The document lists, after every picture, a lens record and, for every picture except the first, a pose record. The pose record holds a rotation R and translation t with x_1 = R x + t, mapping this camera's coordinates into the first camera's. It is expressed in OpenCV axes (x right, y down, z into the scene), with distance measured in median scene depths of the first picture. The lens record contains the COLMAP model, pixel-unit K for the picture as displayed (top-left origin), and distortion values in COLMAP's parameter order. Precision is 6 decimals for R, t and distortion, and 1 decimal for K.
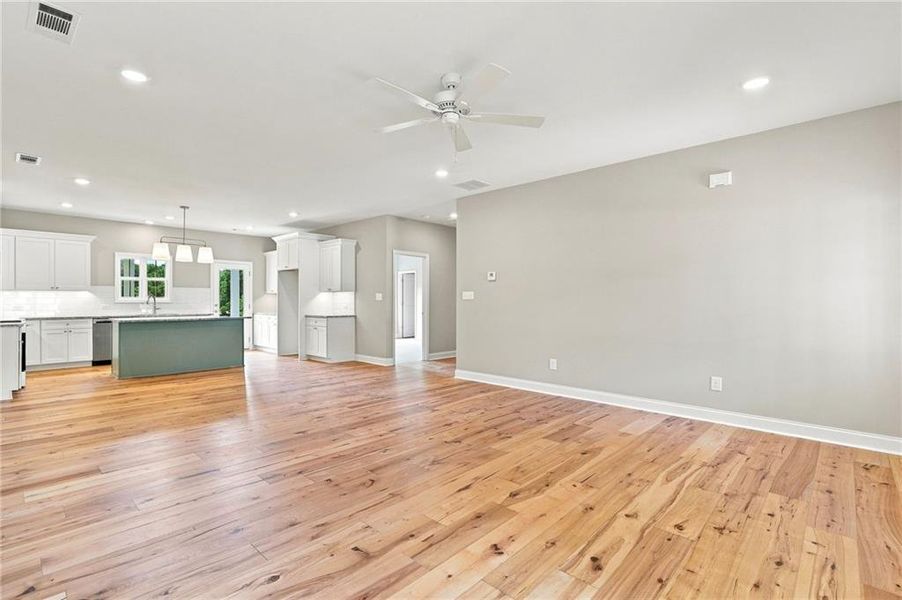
lens RADIAL K [[421.5, 0, 433.4], [0, 421.5, 301.0], [0, 0, 1]] dist [-0.005569, -0.000143]
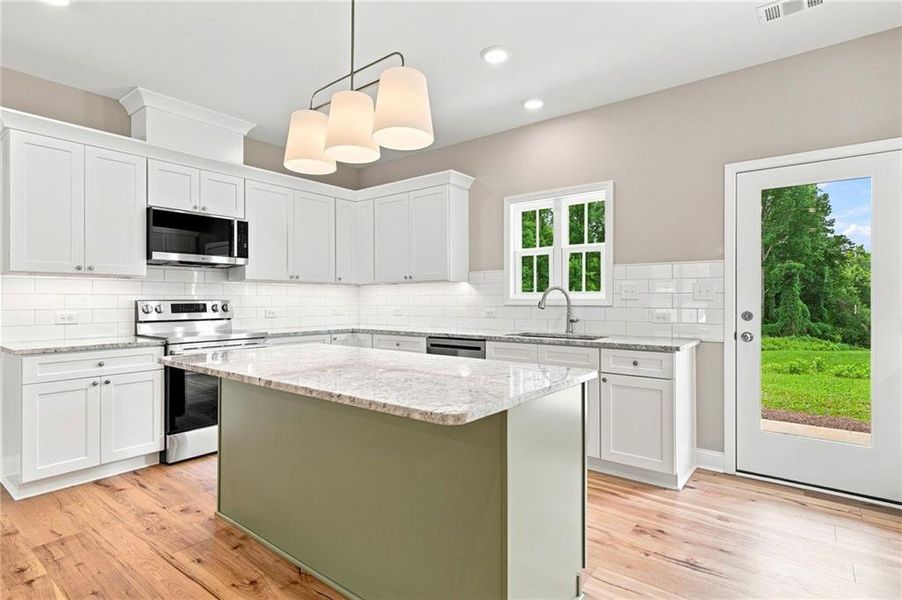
lens RADIAL K [[456.8, 0, 448.2], [0, 456.8, 298.7], [0, 0, 1]] dist [0.012135, 0.001022]
pose [[0.097579, -0.002339, -0.995225, -0.311131], [-0.000501, 0.999997, -0.002400, -0.001792], [0.995228, 0.000733, 0.097578, 1.098881]]
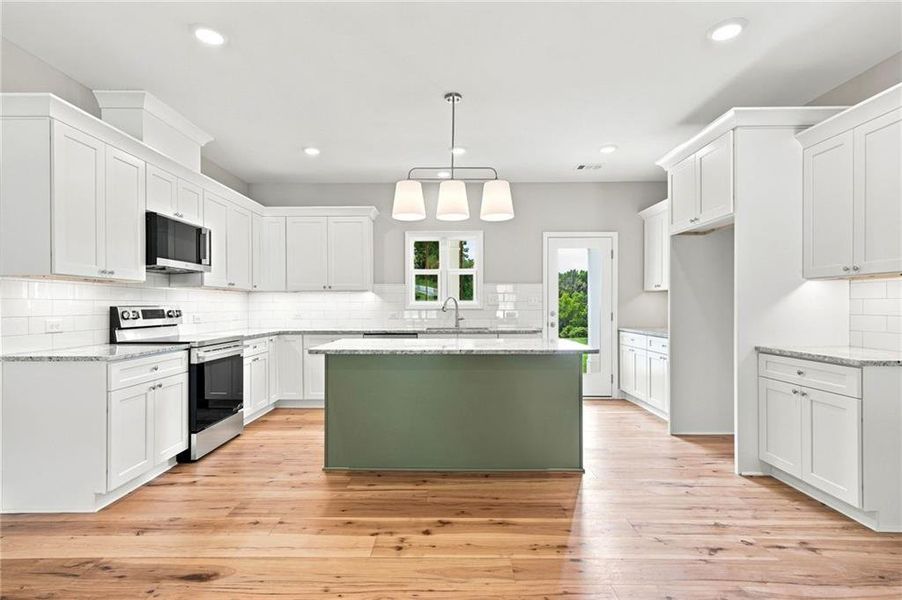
lens RADIAL K [[438.6, 0, 442.6], [0, 438.6, 307.3], [0, 0, 1]] dist [0.012989, -0.000133]
pose [[0.683583, 0.002049, -0.729870, -0.275027], [0.000603, 0.999994, 0.003373, -0.001122], [0.729873, -0.002746, 0.683577, 0.714349]]
